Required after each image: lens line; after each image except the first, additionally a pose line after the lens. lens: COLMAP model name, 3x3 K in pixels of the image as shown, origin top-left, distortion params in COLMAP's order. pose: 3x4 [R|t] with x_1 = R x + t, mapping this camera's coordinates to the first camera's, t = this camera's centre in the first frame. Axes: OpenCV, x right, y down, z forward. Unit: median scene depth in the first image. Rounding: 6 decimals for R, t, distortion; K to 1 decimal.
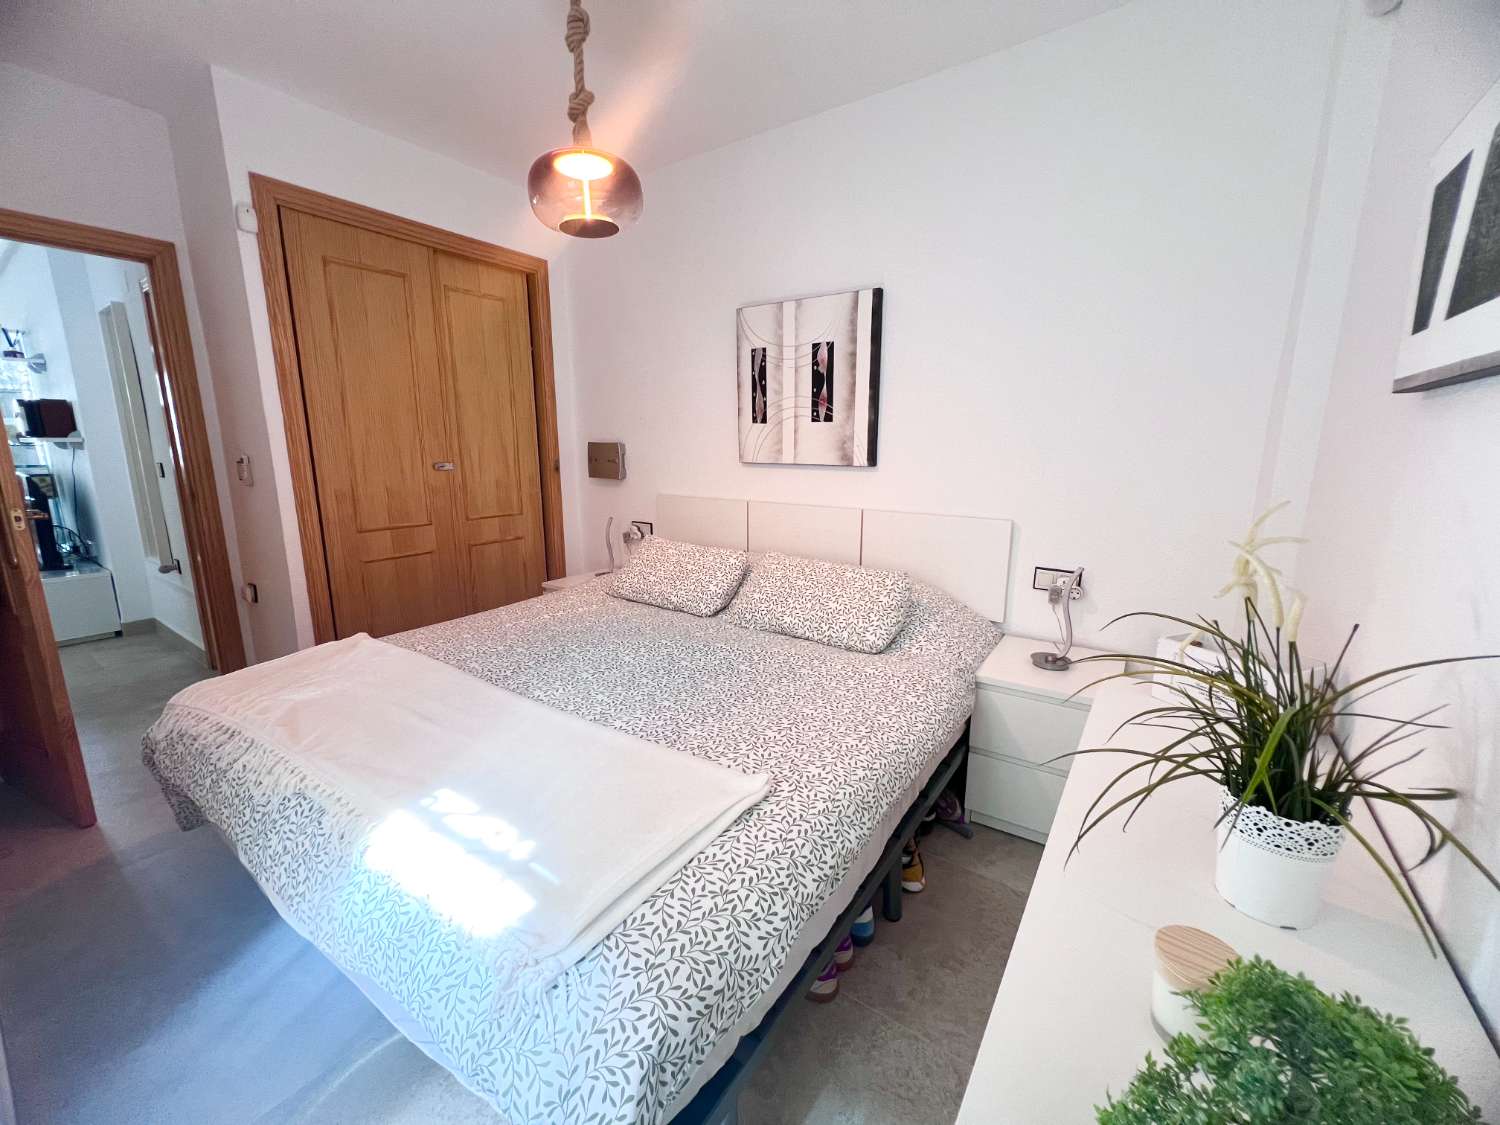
lens RADIAL K [[601.1, 0, 743.7], [0, 601.1, 559.3], [0, 0, 1]] dist [-0.004300, 0.001273]
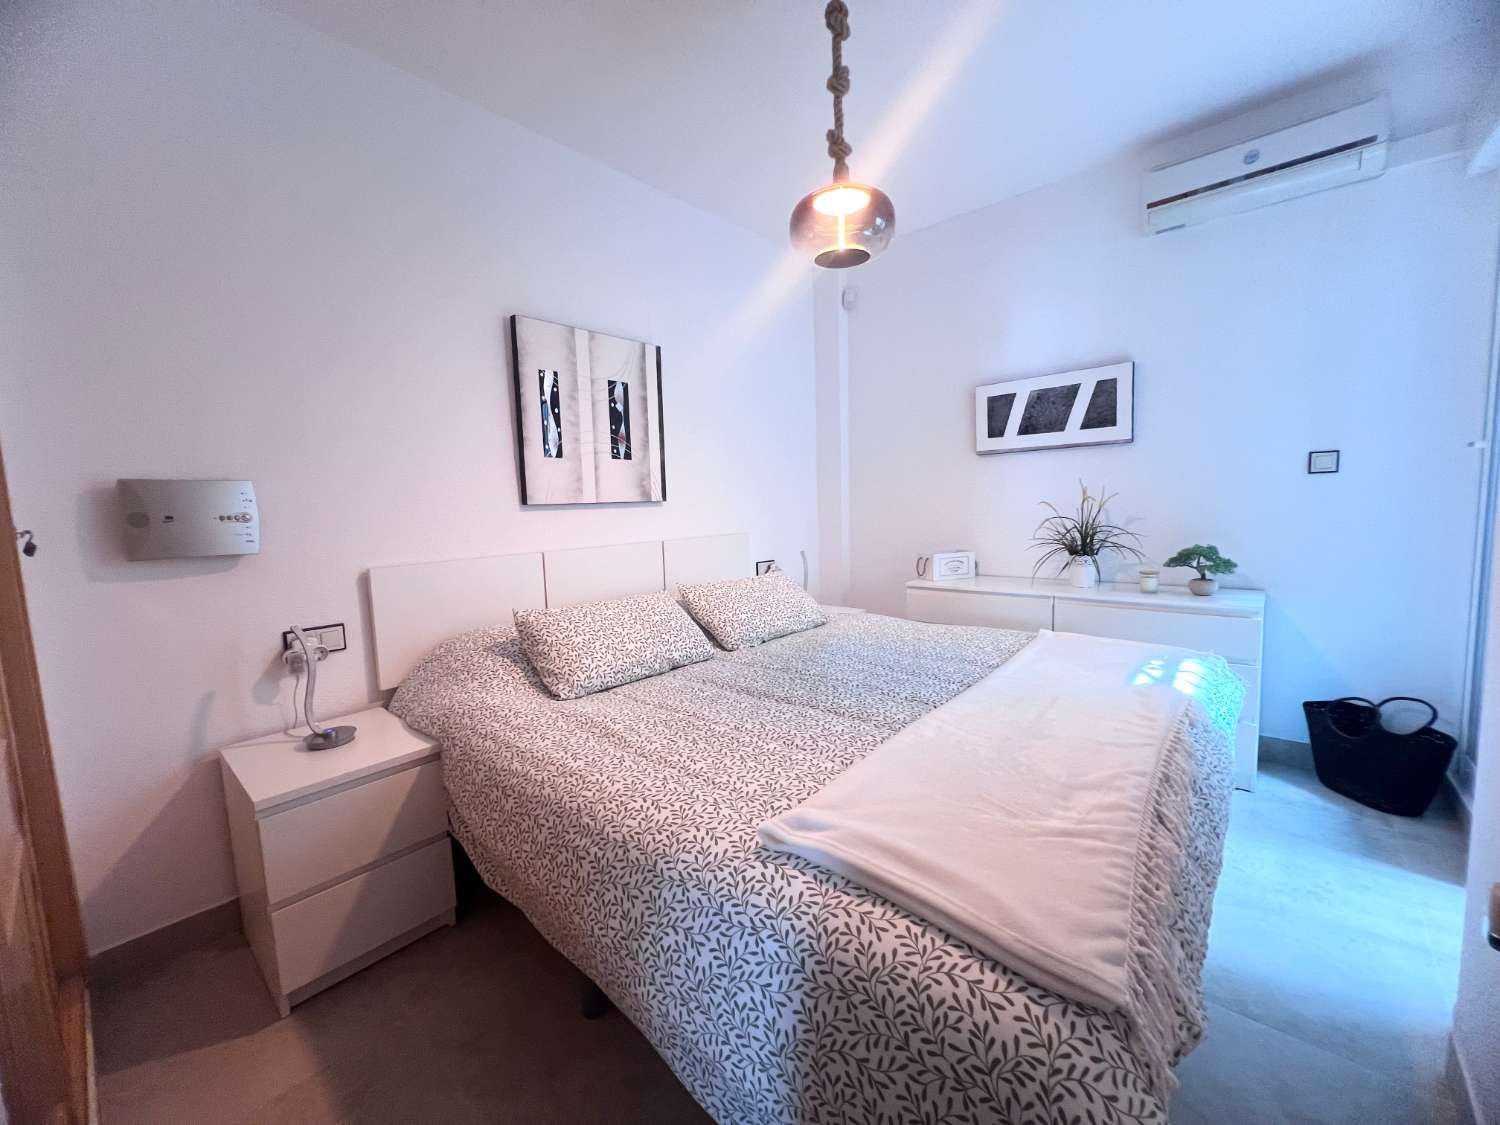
lens RADIAL K [[601.1, 0, 740.5], [0, 601.1, 560.8], [0, 0, 1]] dist [-0.004300, 0.001273]
pose [[0.112894, -0.108887, 0.987623, -0.852543], [0.226036, 0.970730, 0.081187, -0.101963], [-0.967555, 0.214073, 0.134202, 0.712935]]
